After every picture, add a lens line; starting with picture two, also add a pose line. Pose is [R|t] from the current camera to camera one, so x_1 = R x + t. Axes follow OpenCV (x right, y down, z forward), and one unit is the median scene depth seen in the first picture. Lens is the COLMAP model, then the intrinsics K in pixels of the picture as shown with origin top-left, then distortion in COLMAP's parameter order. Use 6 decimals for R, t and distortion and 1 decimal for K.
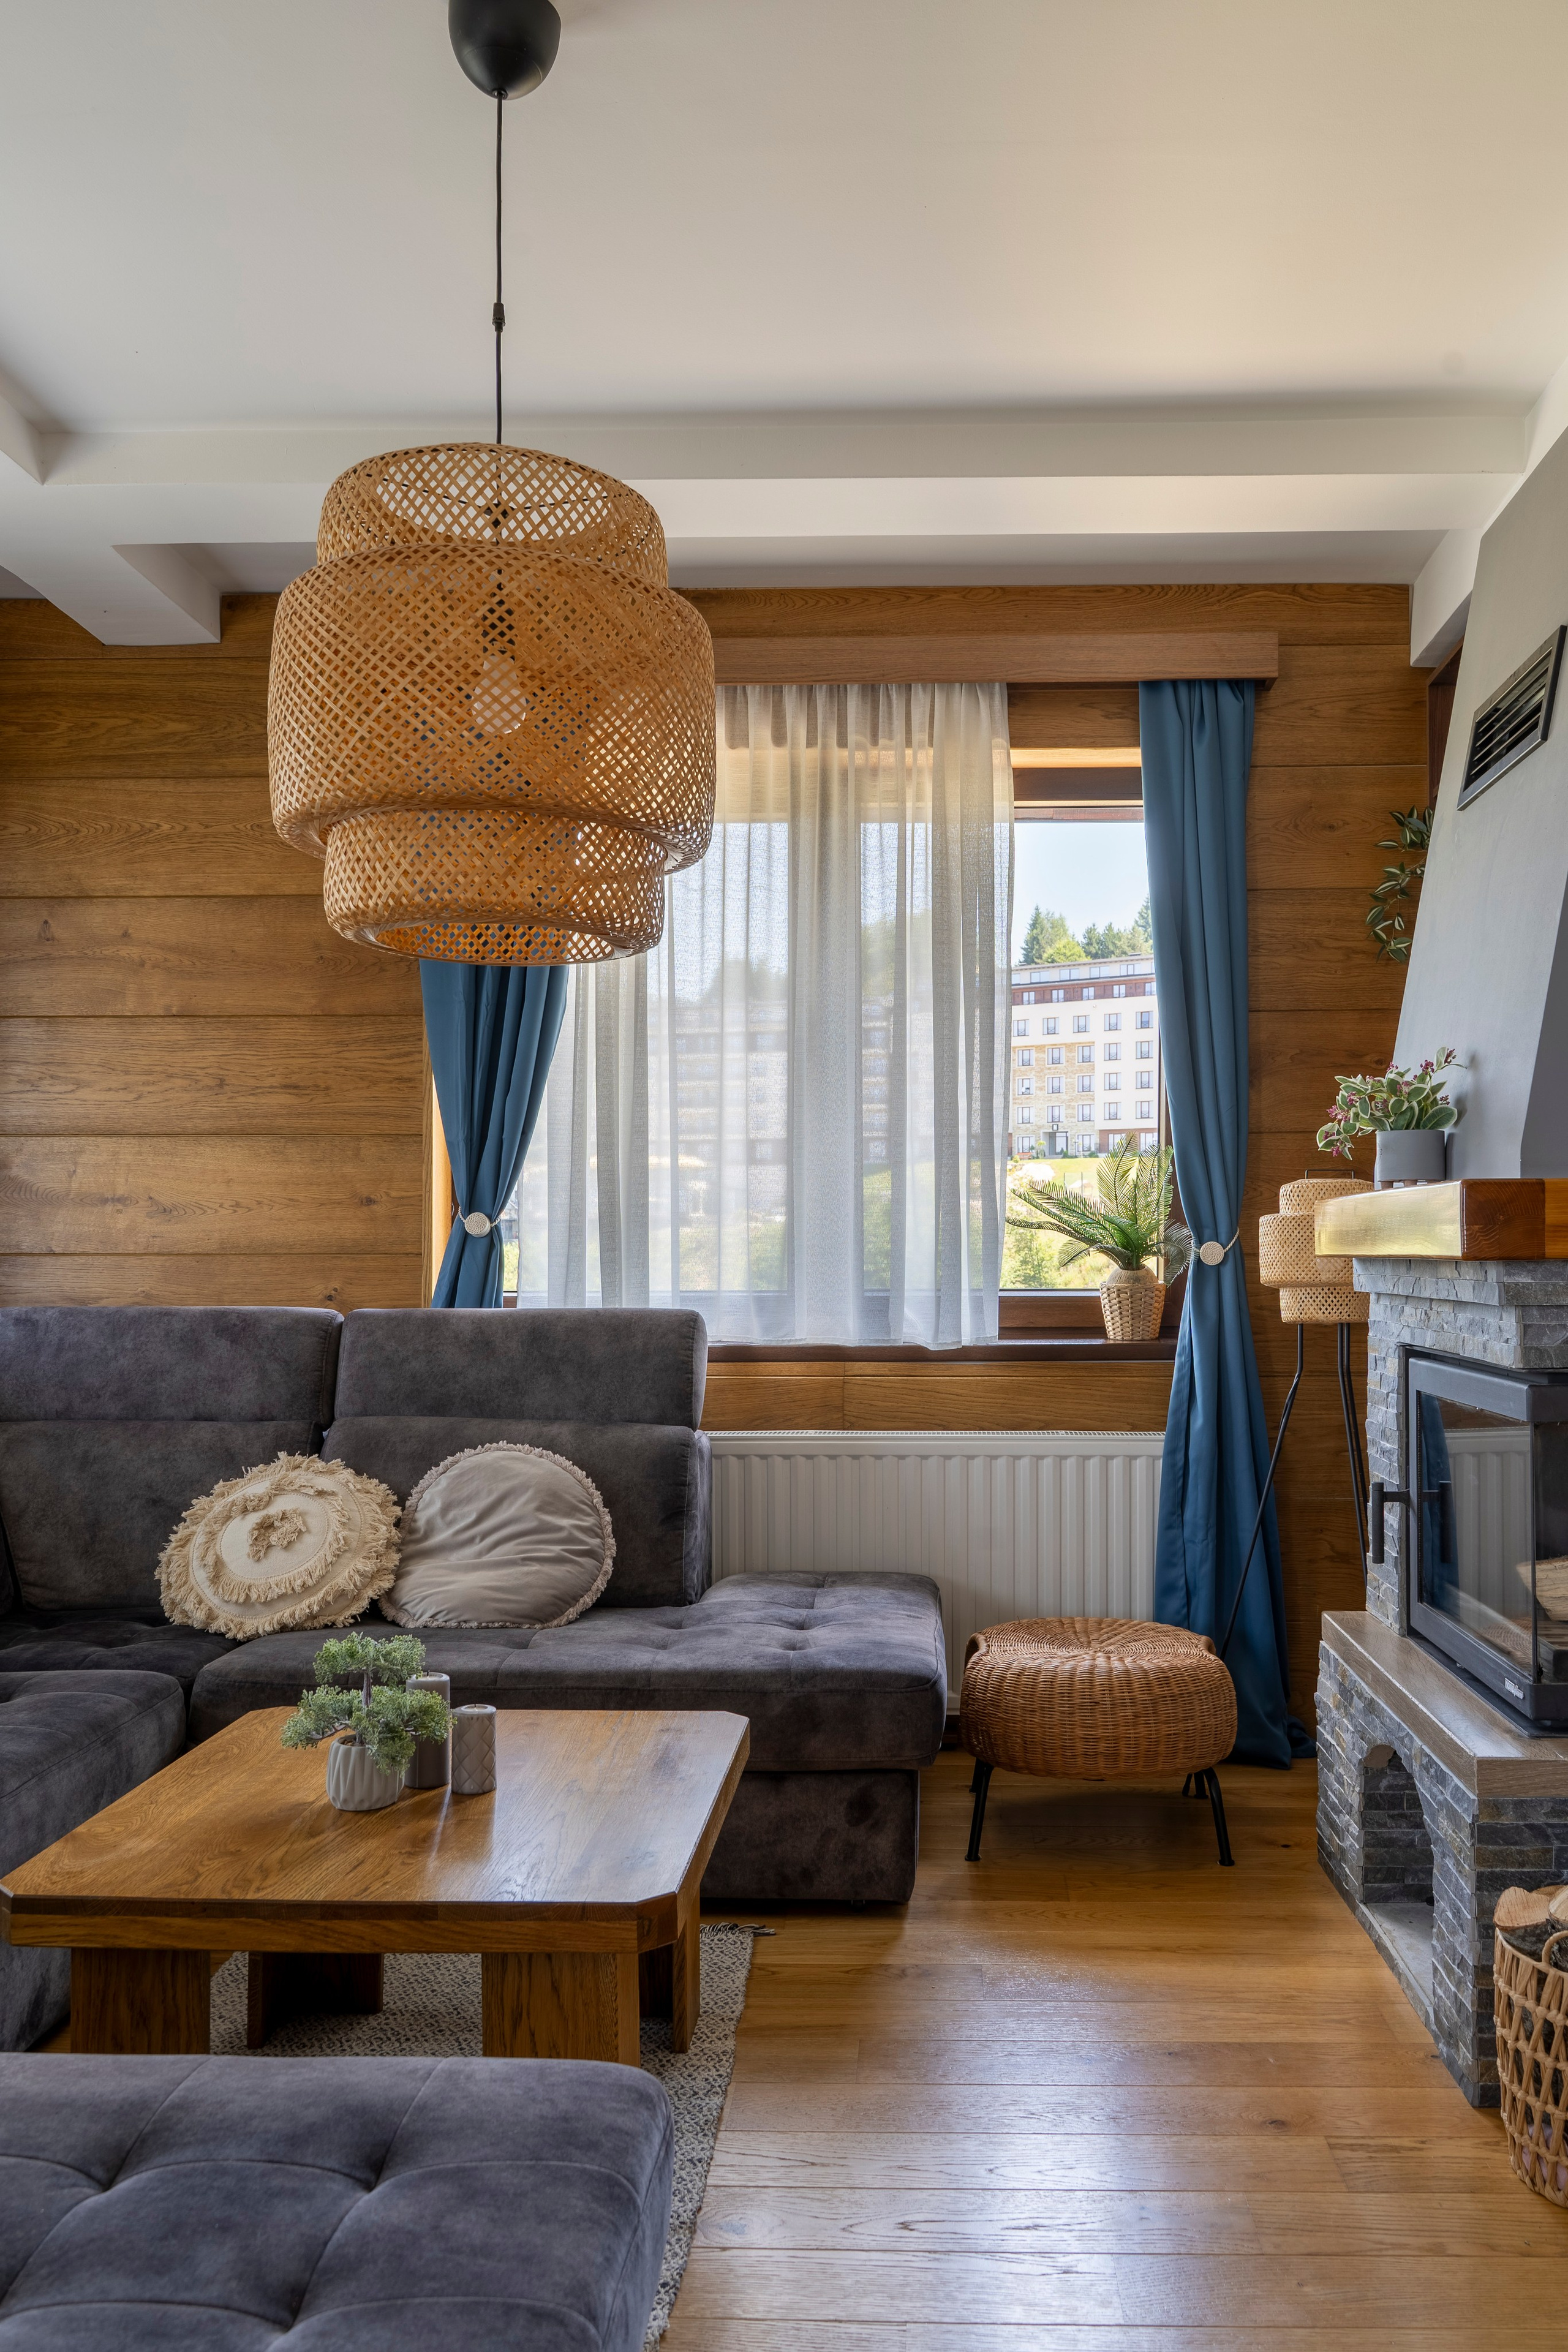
lens RADIAL K [[1914.9, 0, 889.2], [0, 1914.9, 1241.0], [0, 0, 1]] dist [0.003397, -0.002682]
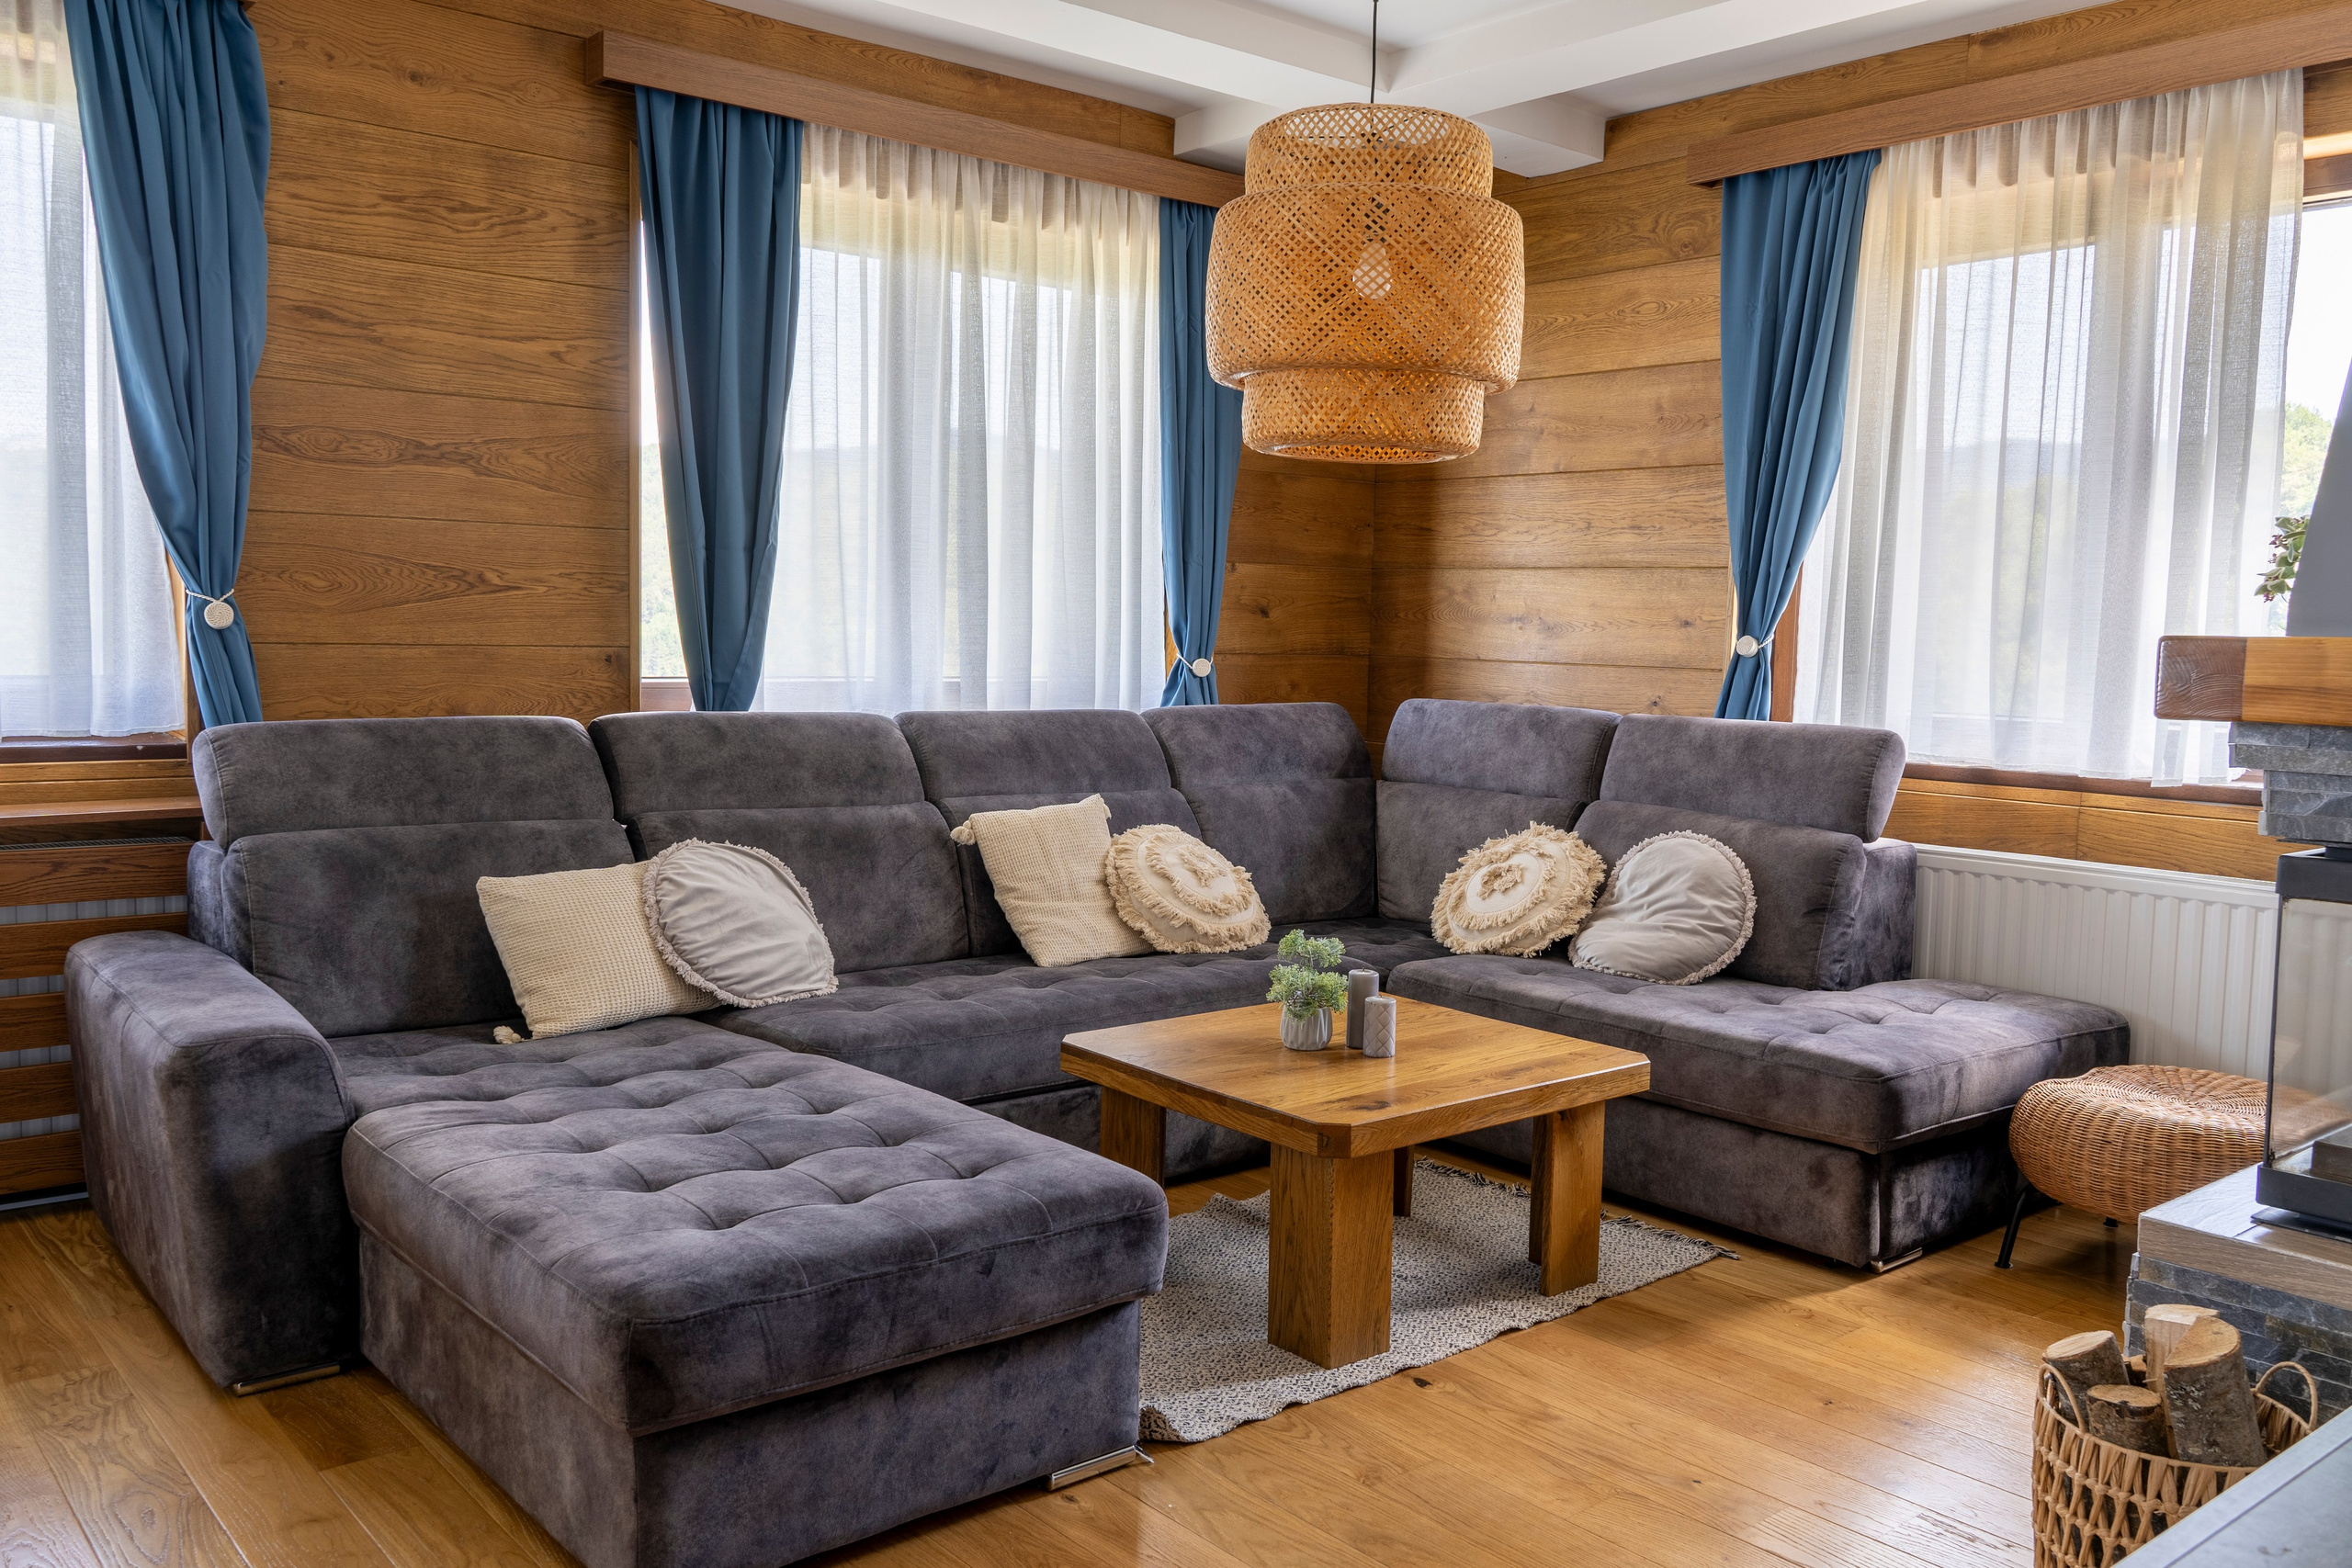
lens RADIAL K [[1874.3, 0, 1170.6], [0, 1874.3, 780.0], [0, 0, 1]] dist [0.002002, -0.000512]
pose [[0.661584, 0.079219, -0.745675, 0.433123], [-0.022697, 0.996064, 0.085682, -0.018400], [0.749527, -0.039761, 0.660778, -0.010223]]
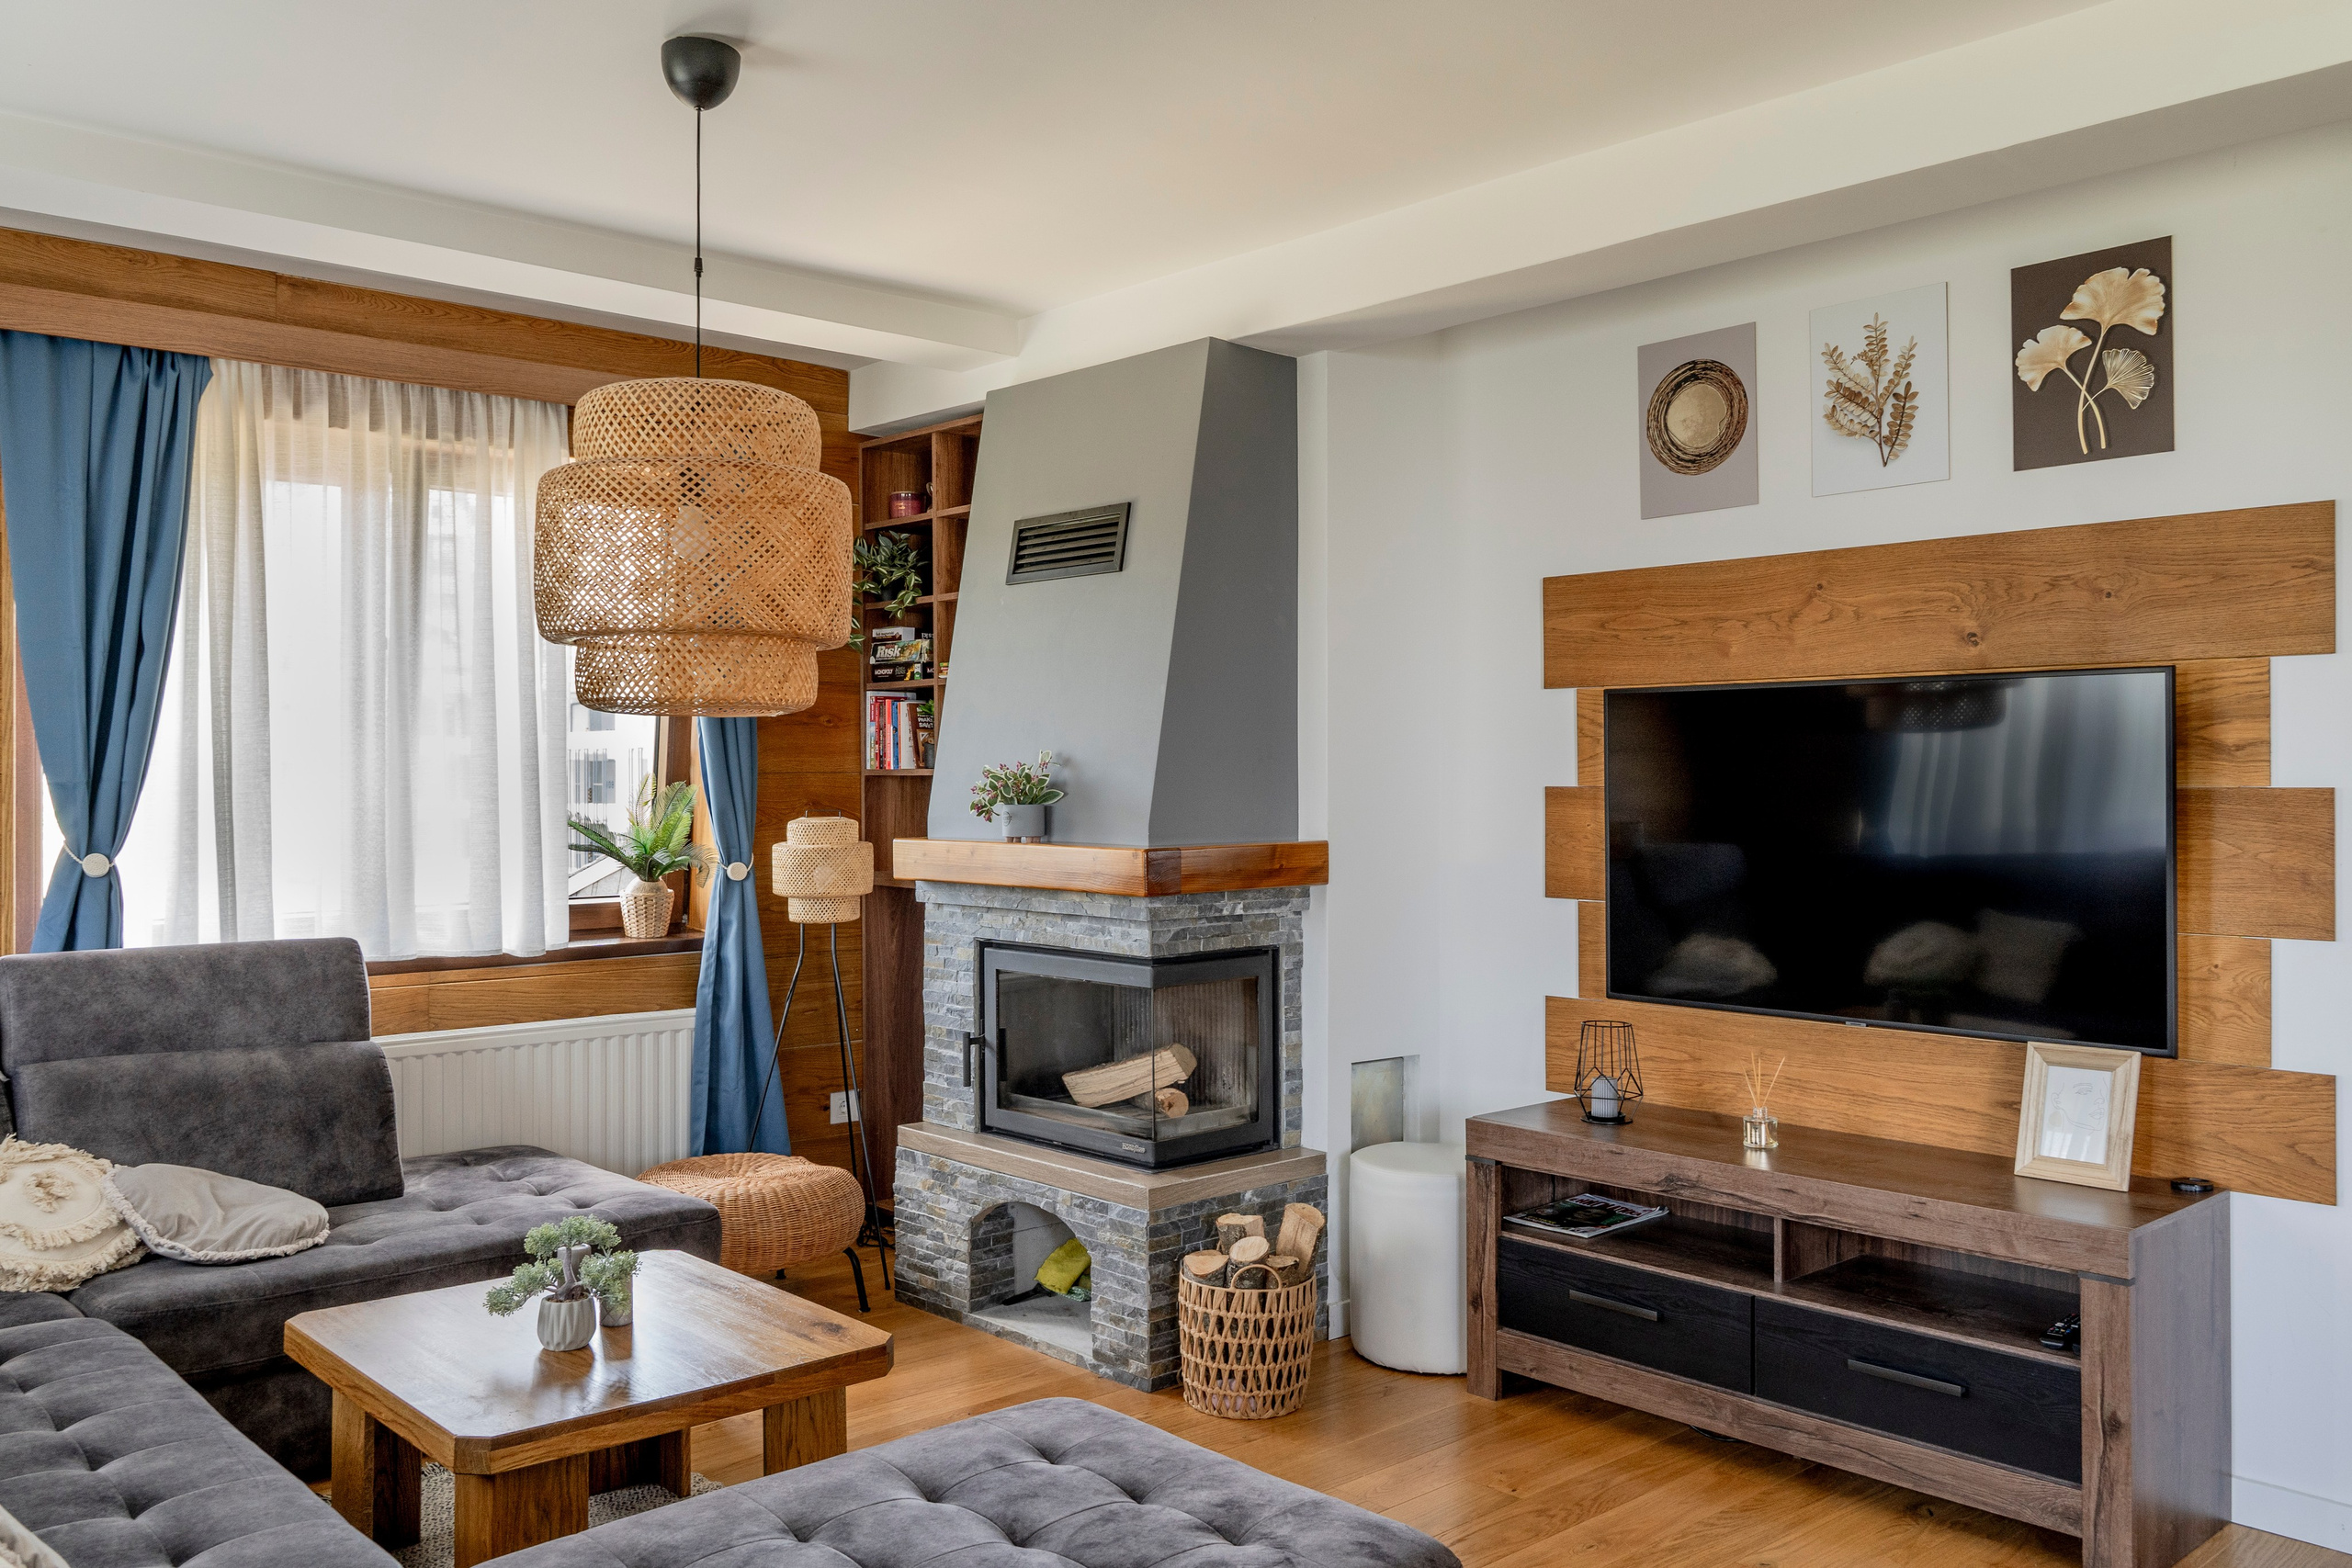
lens RADIAL K [[1889.8, 0, 1159.6], [0, 1889.8, 779.1], [0, 0, 1]] dist [0.003518, -0.006723]
pose [[0.729227, -0.003316, 0.684263, -0.530578], [-0.001148, 0.999981, 0.006068, -0.066642], [-0.684271, -0.005210, 0.729210, -0.147637]]
